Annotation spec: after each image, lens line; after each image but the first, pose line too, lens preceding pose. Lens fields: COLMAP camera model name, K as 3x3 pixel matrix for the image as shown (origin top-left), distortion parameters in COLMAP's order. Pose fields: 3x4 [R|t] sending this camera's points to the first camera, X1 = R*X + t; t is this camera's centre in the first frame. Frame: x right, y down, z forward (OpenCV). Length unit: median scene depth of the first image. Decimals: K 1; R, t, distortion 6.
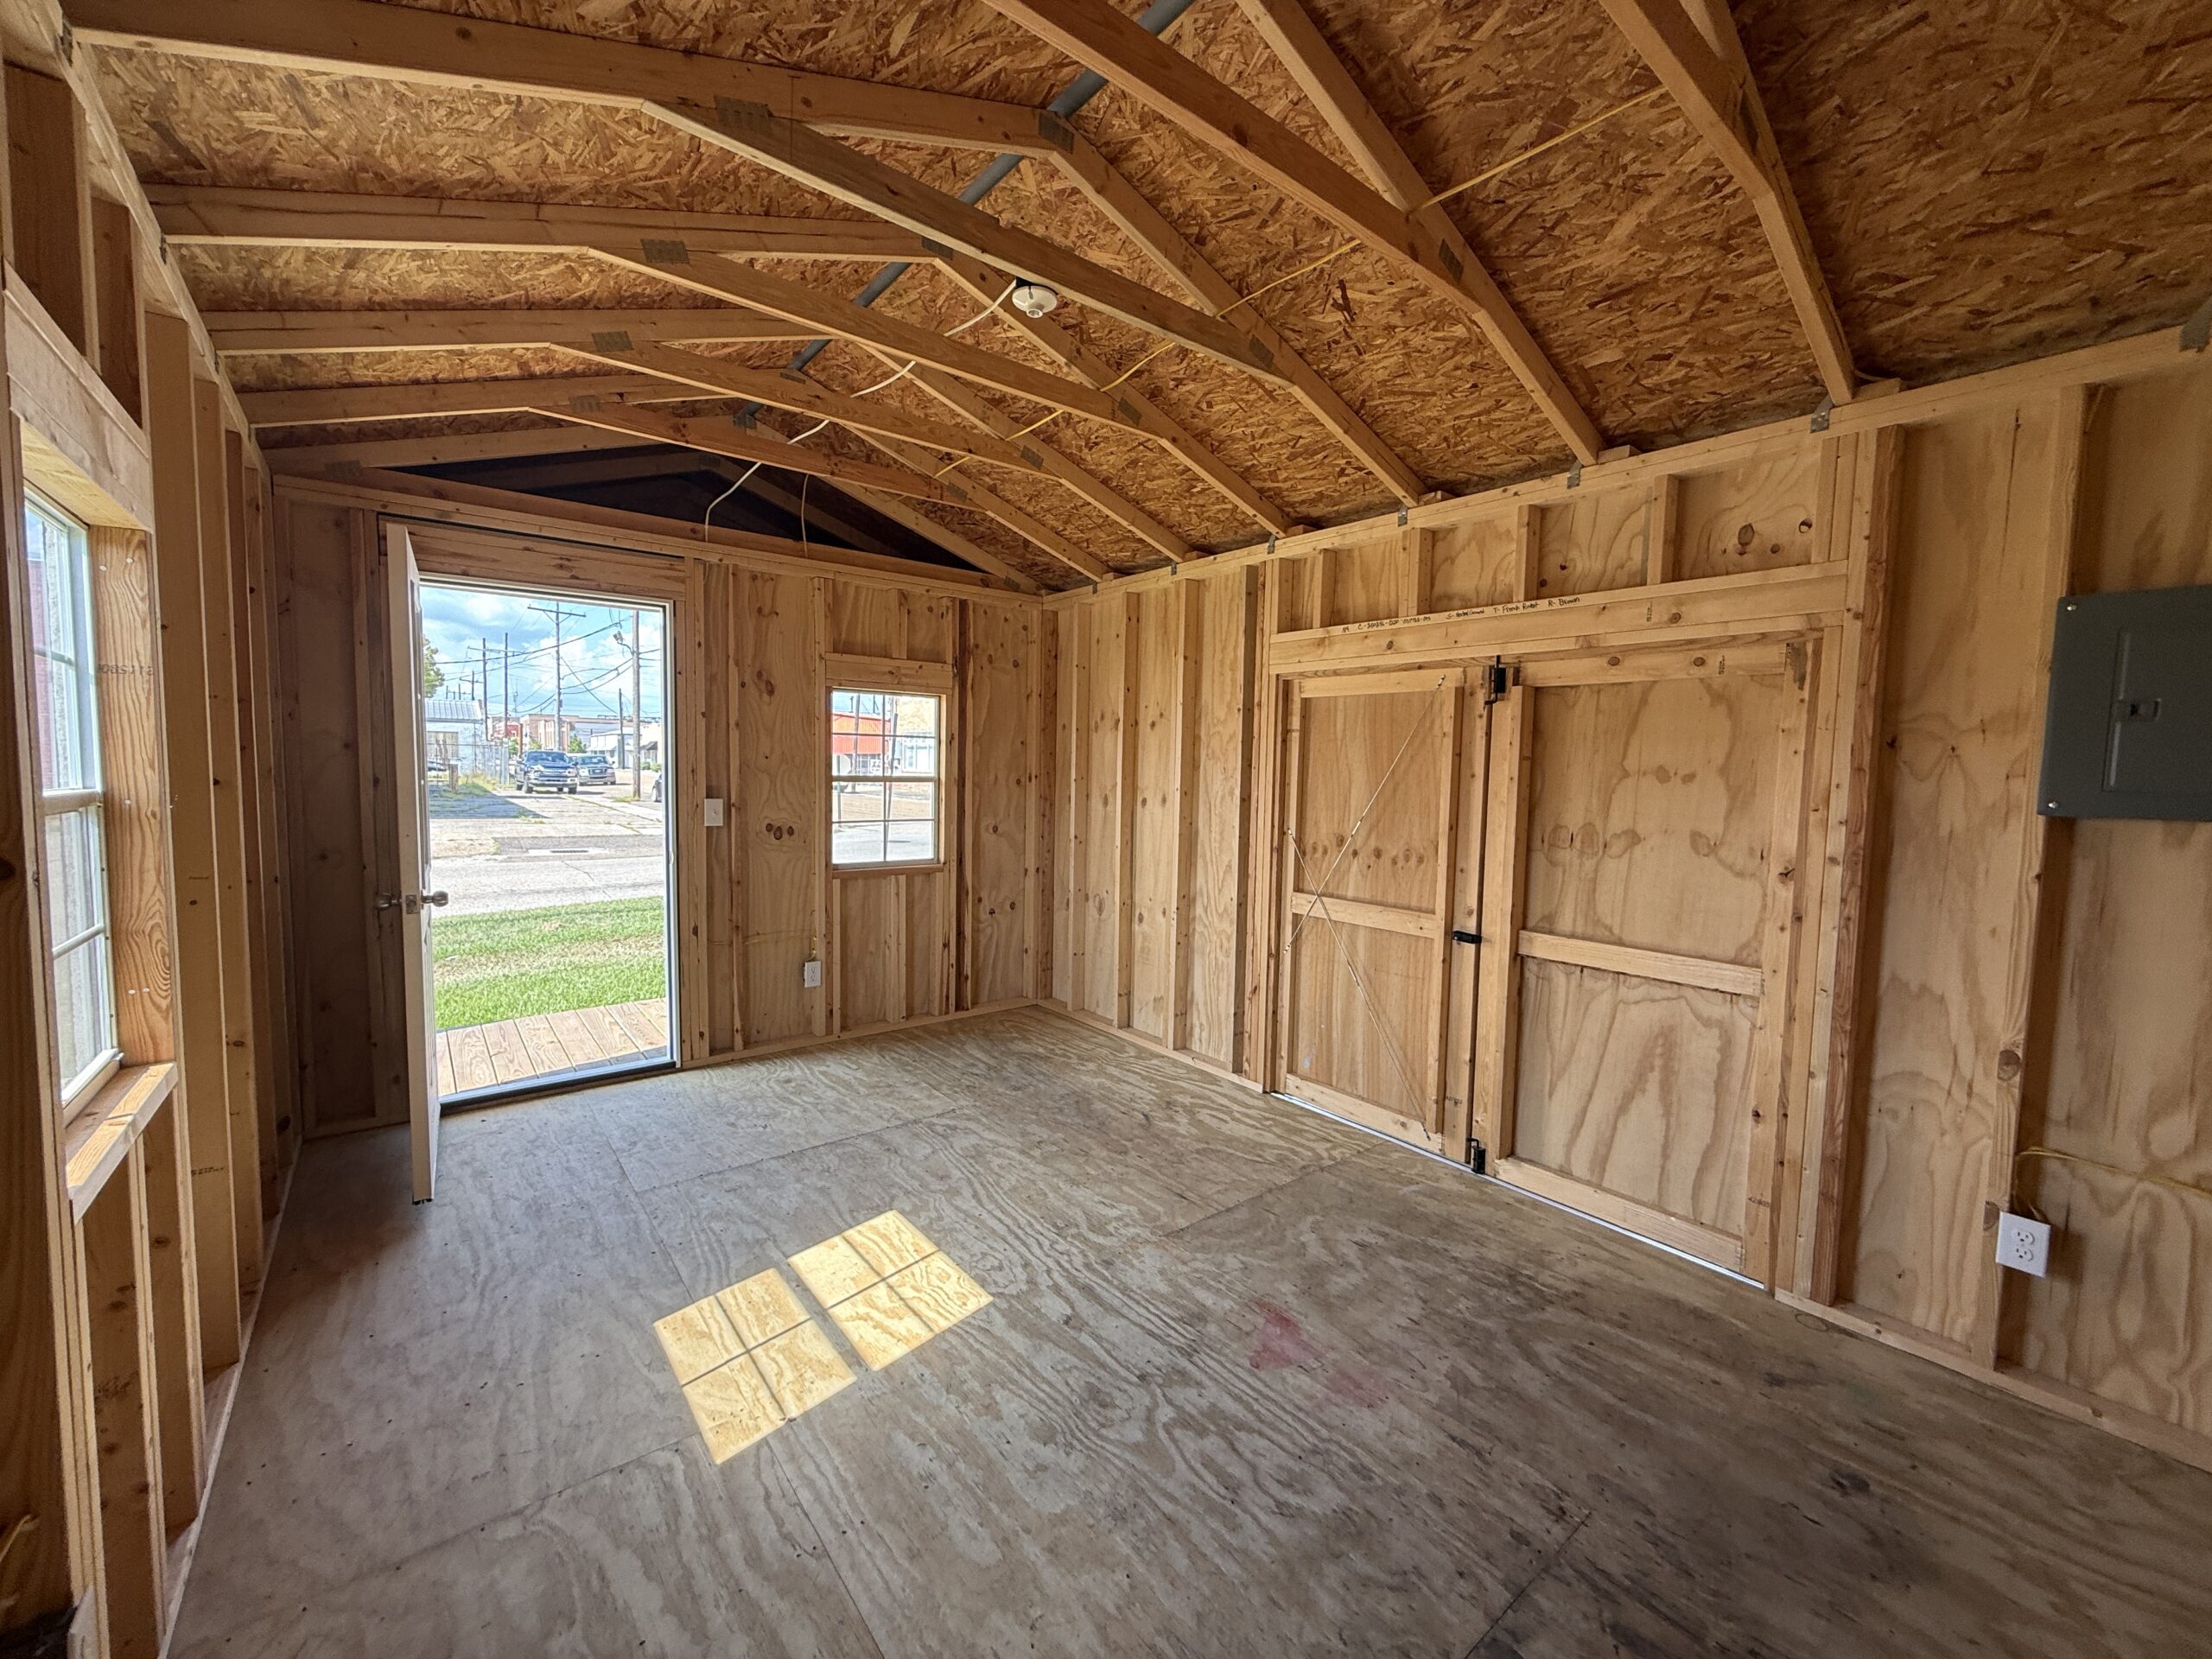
lens RADIAL K [[878.7, 0, 1099.2], [0, 878.7, 824.3], [0, 0, 1]] dist [-0.001082, 0.000202]
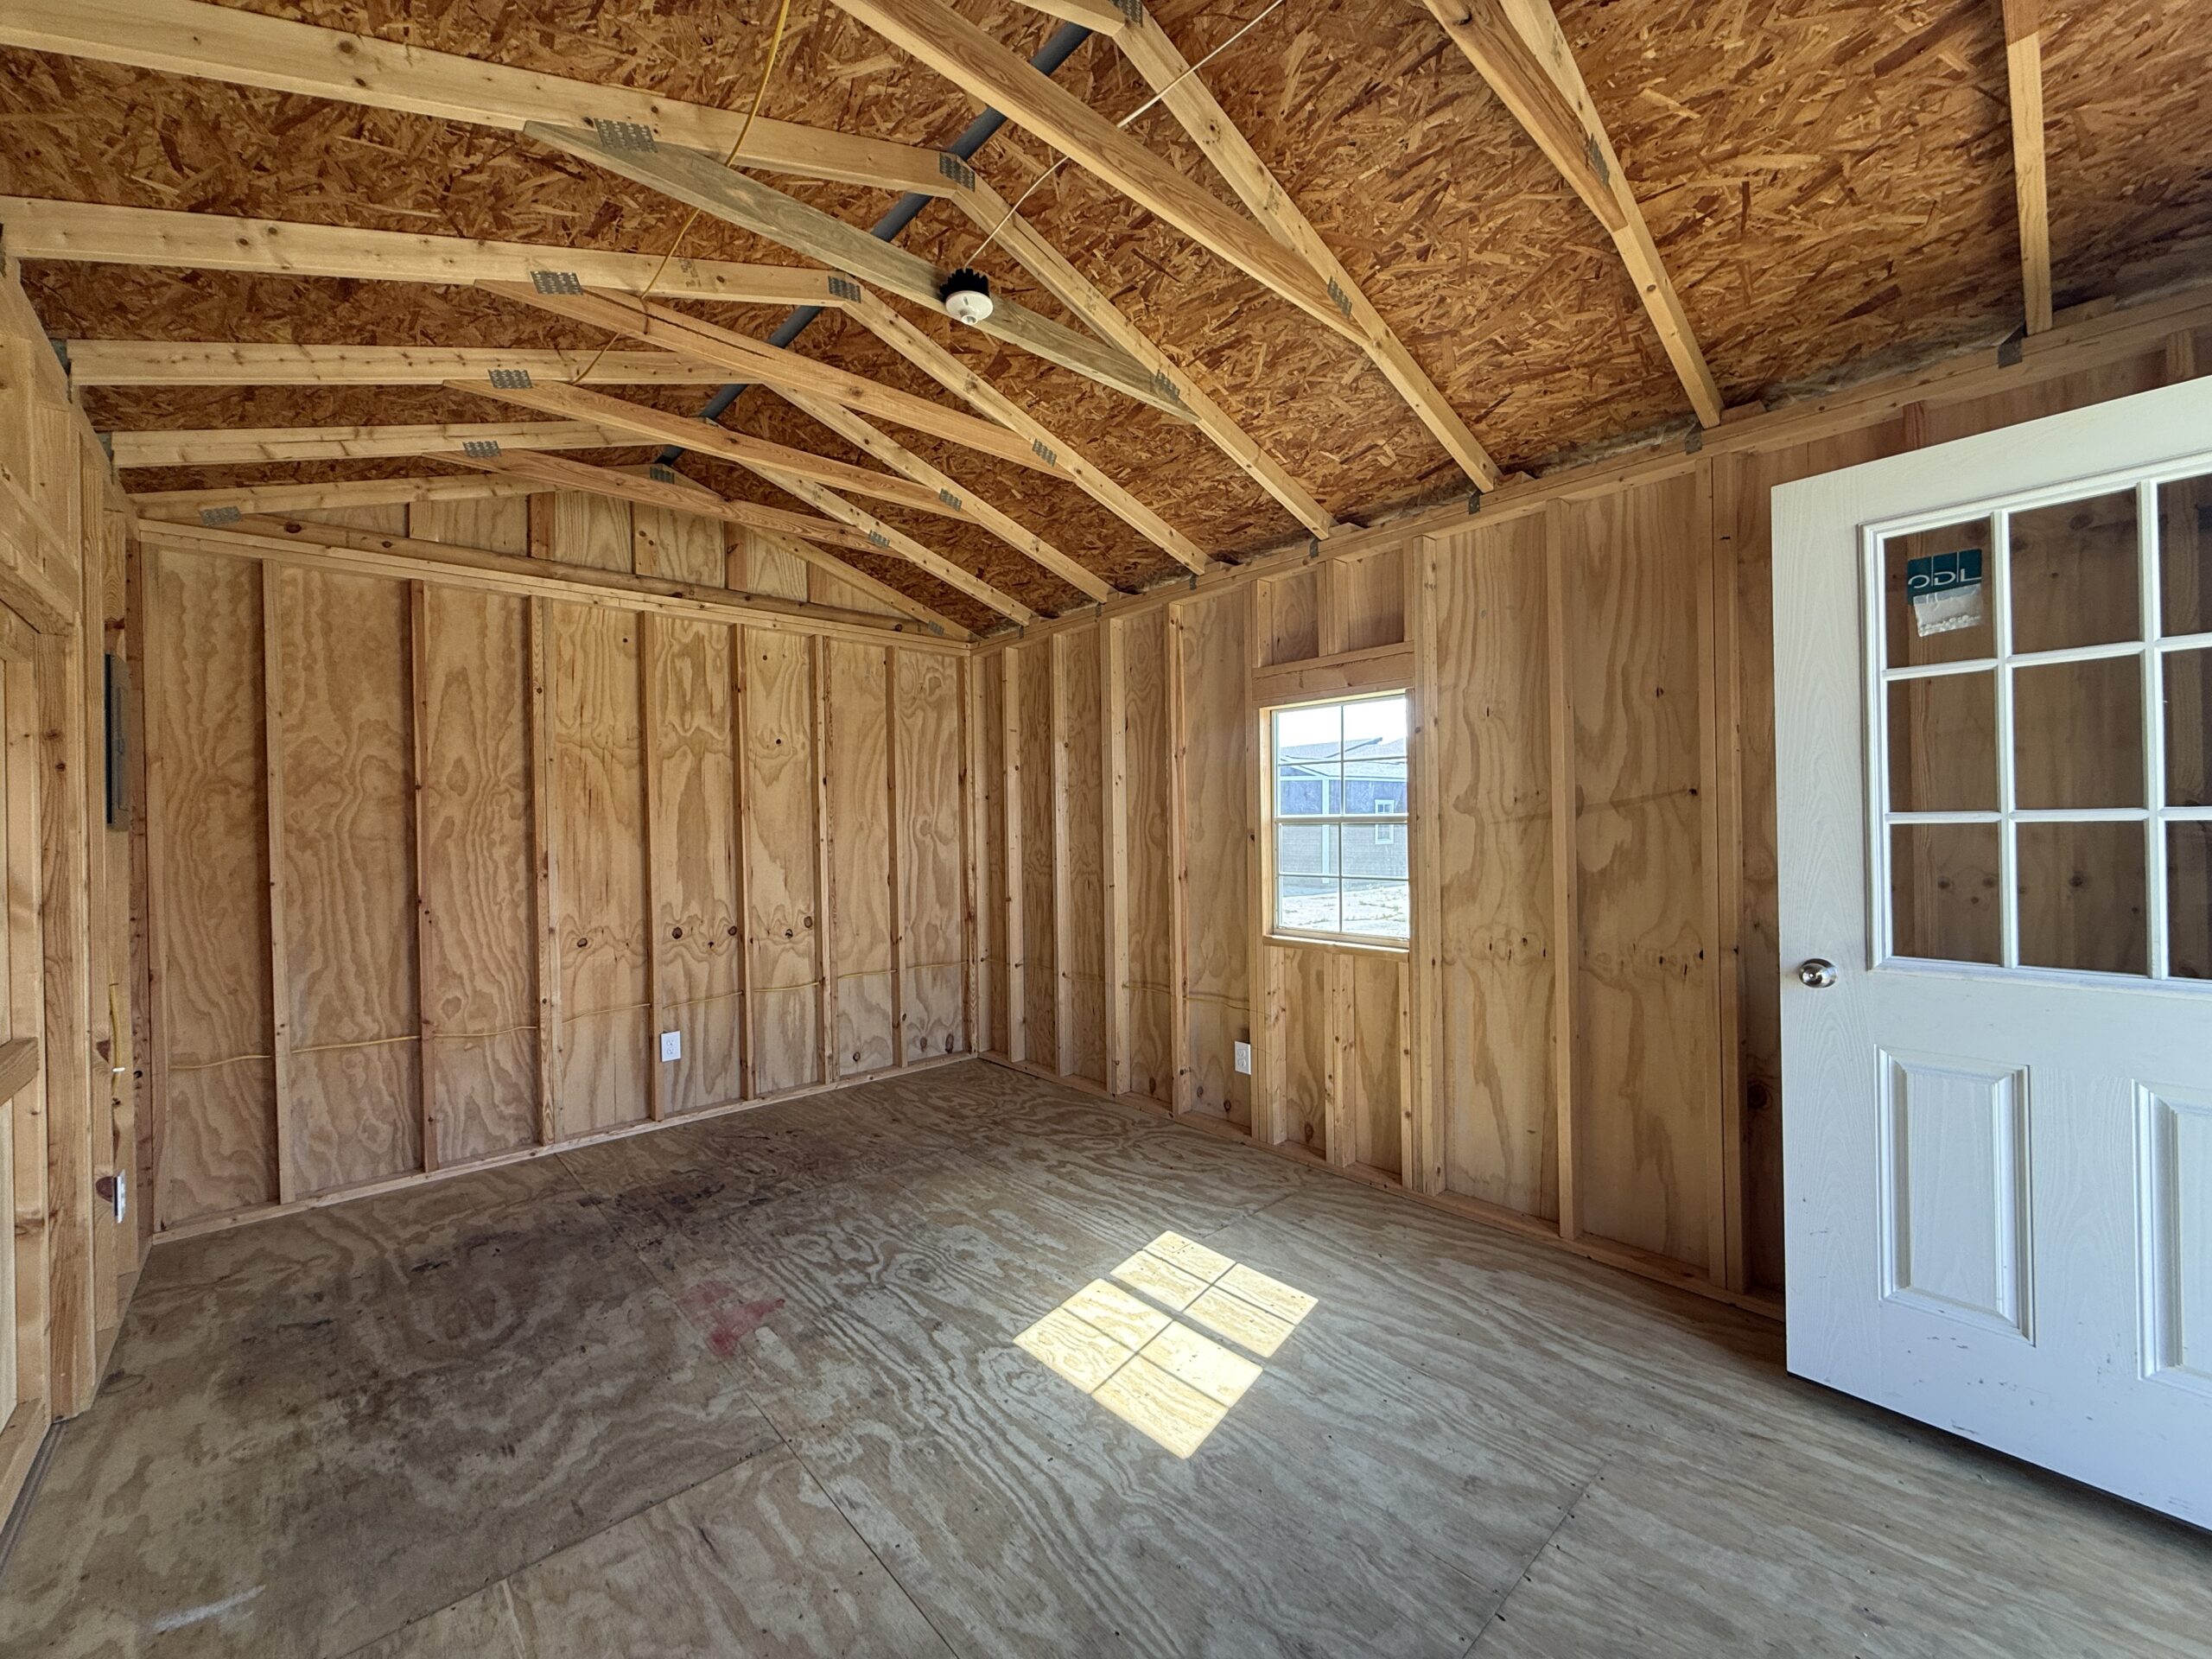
lens RADIAL K [[878.7, 0, 1099.2], [0, 878.7, 824.3], [0, 0, 1]] dist [-0.001082, 0.000202]
pose [[-0.997782, -0.005520, -0.066340, -0.141931], [-0.009482, 0.998180, 0.059558, -0.081902], [0.065890, 0.060055, -0.996018, 1.849785]]
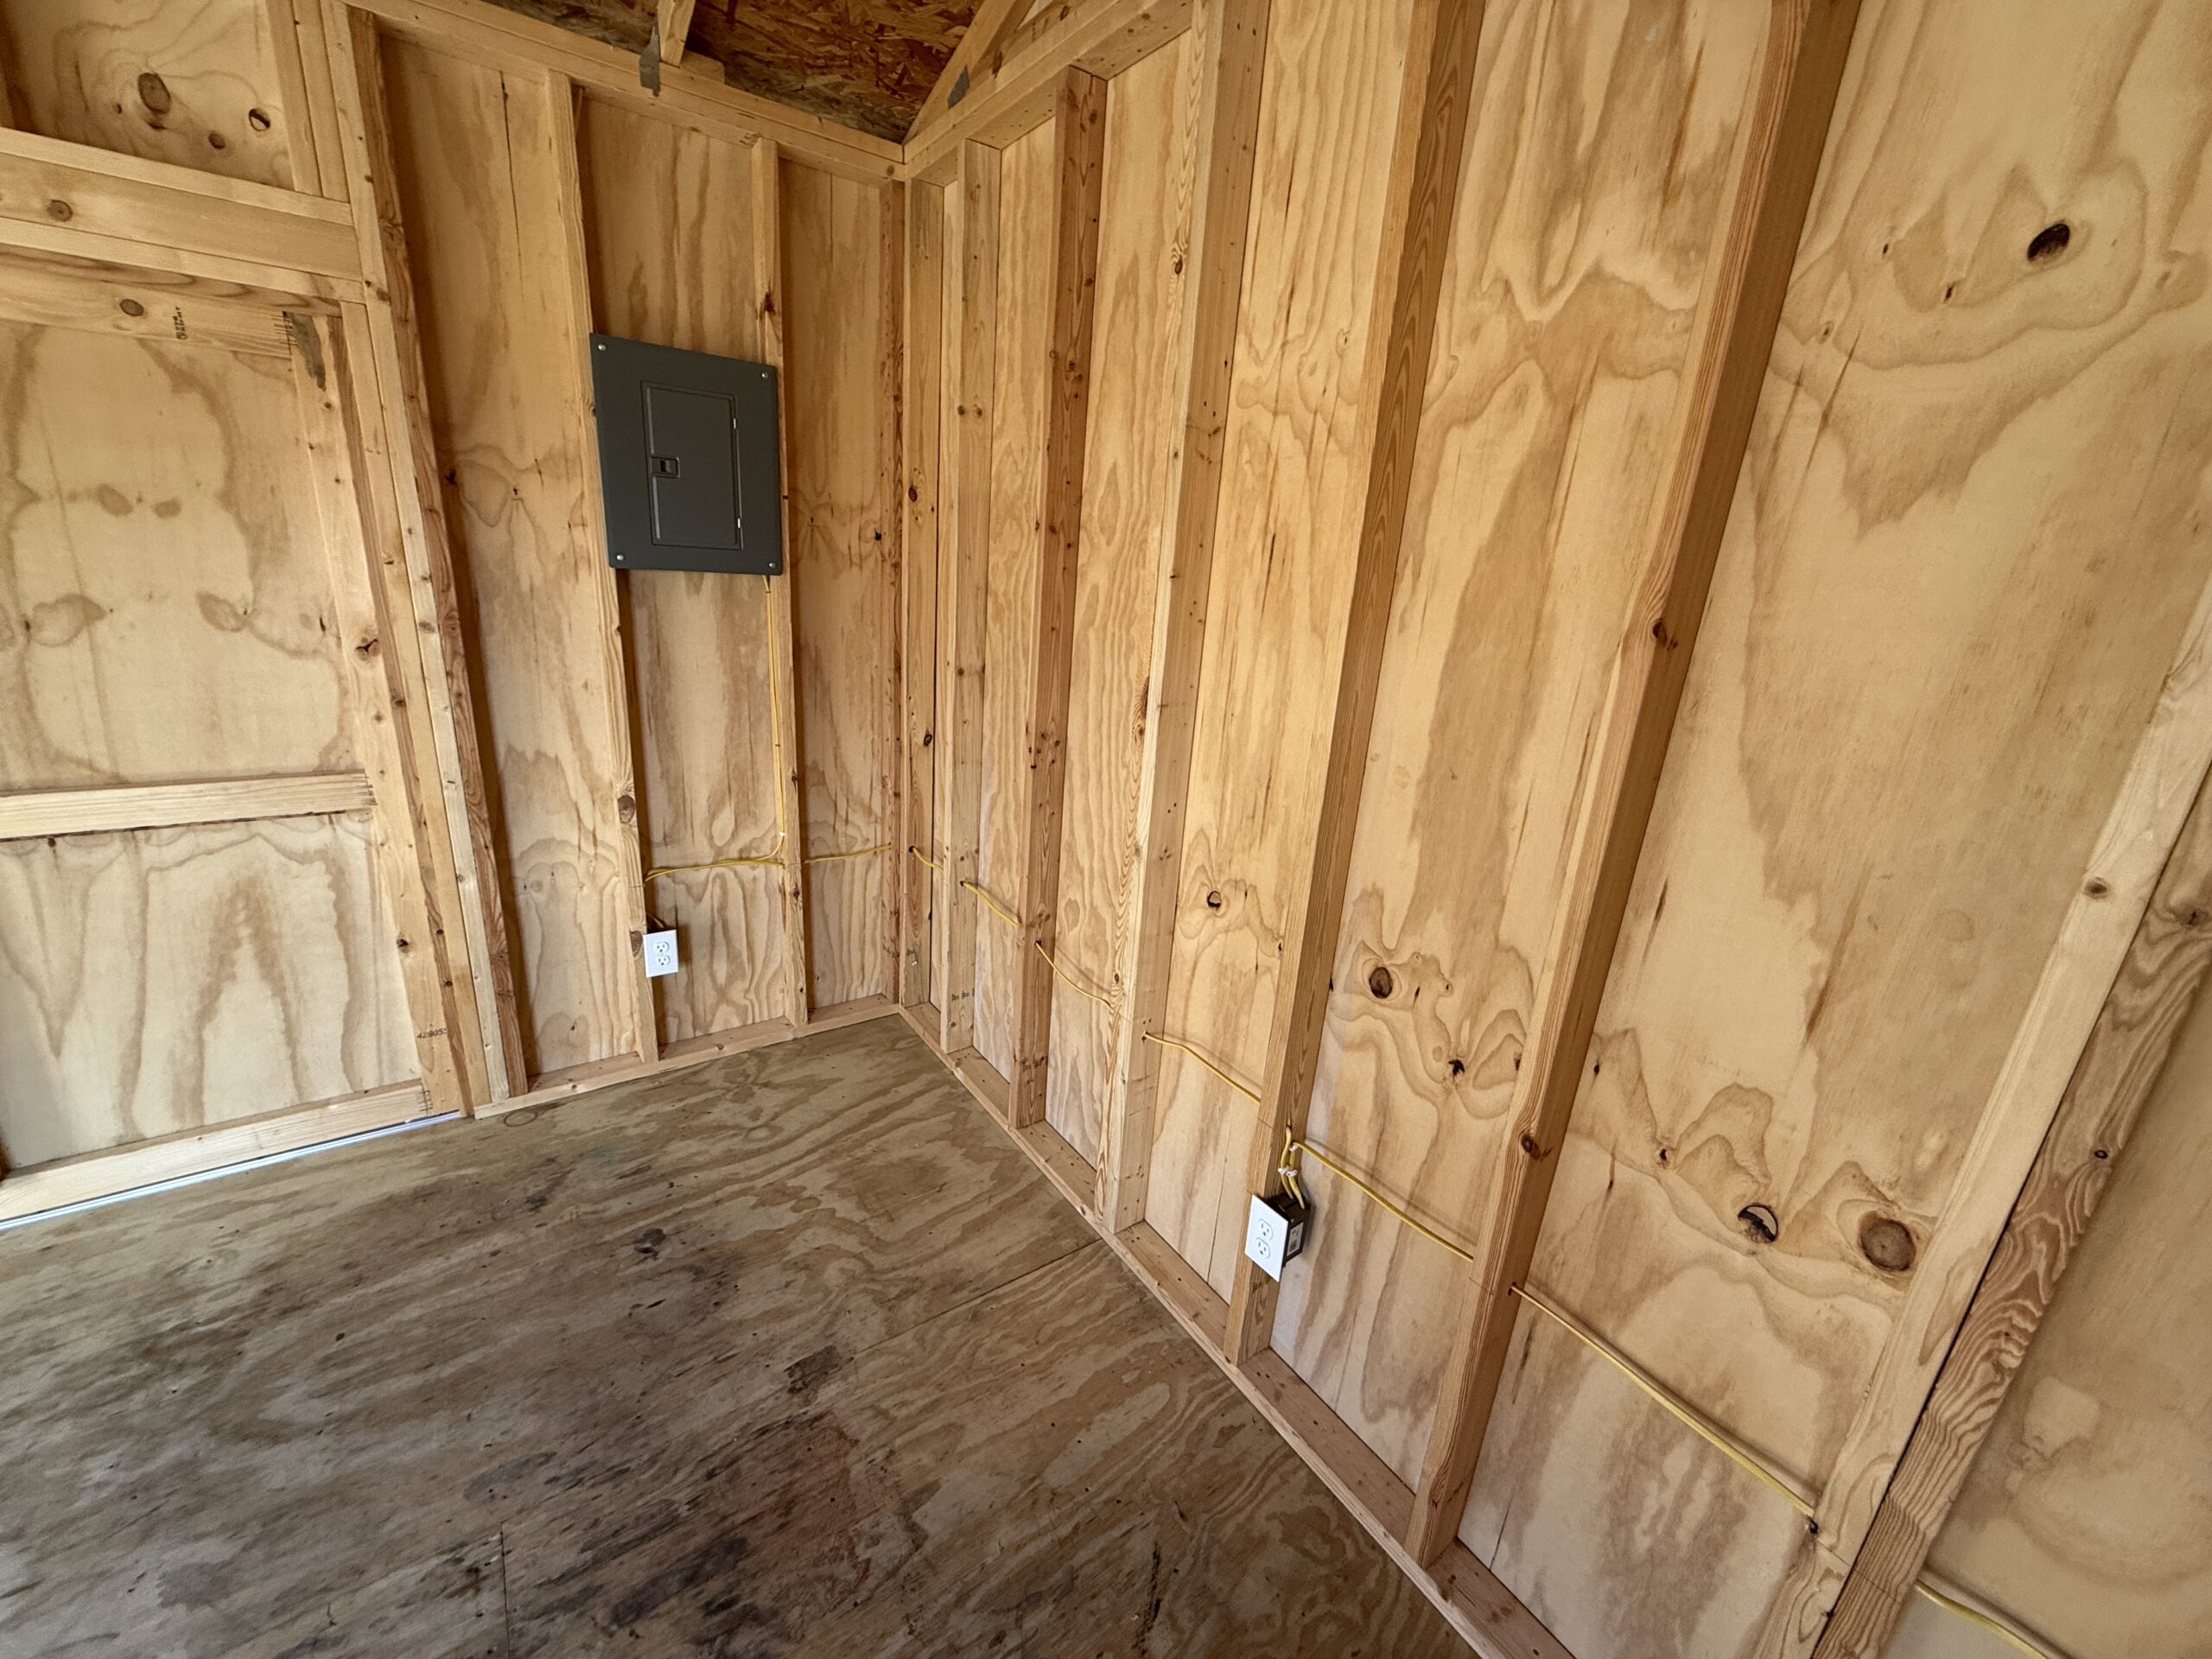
lens RADIAL K [[878.7, 0, 1099.2], [0, 878.7, 824.3], [0, 0, 1]] dist [-0.001082, 0.000202]
pose [[0.053363, -0.312950, 0.948269, 0.031958], [-0.004774, 0.949532, 0.313635, -0.041052], [-0.998564, -0.021264, 0.049176, 0.308541]]
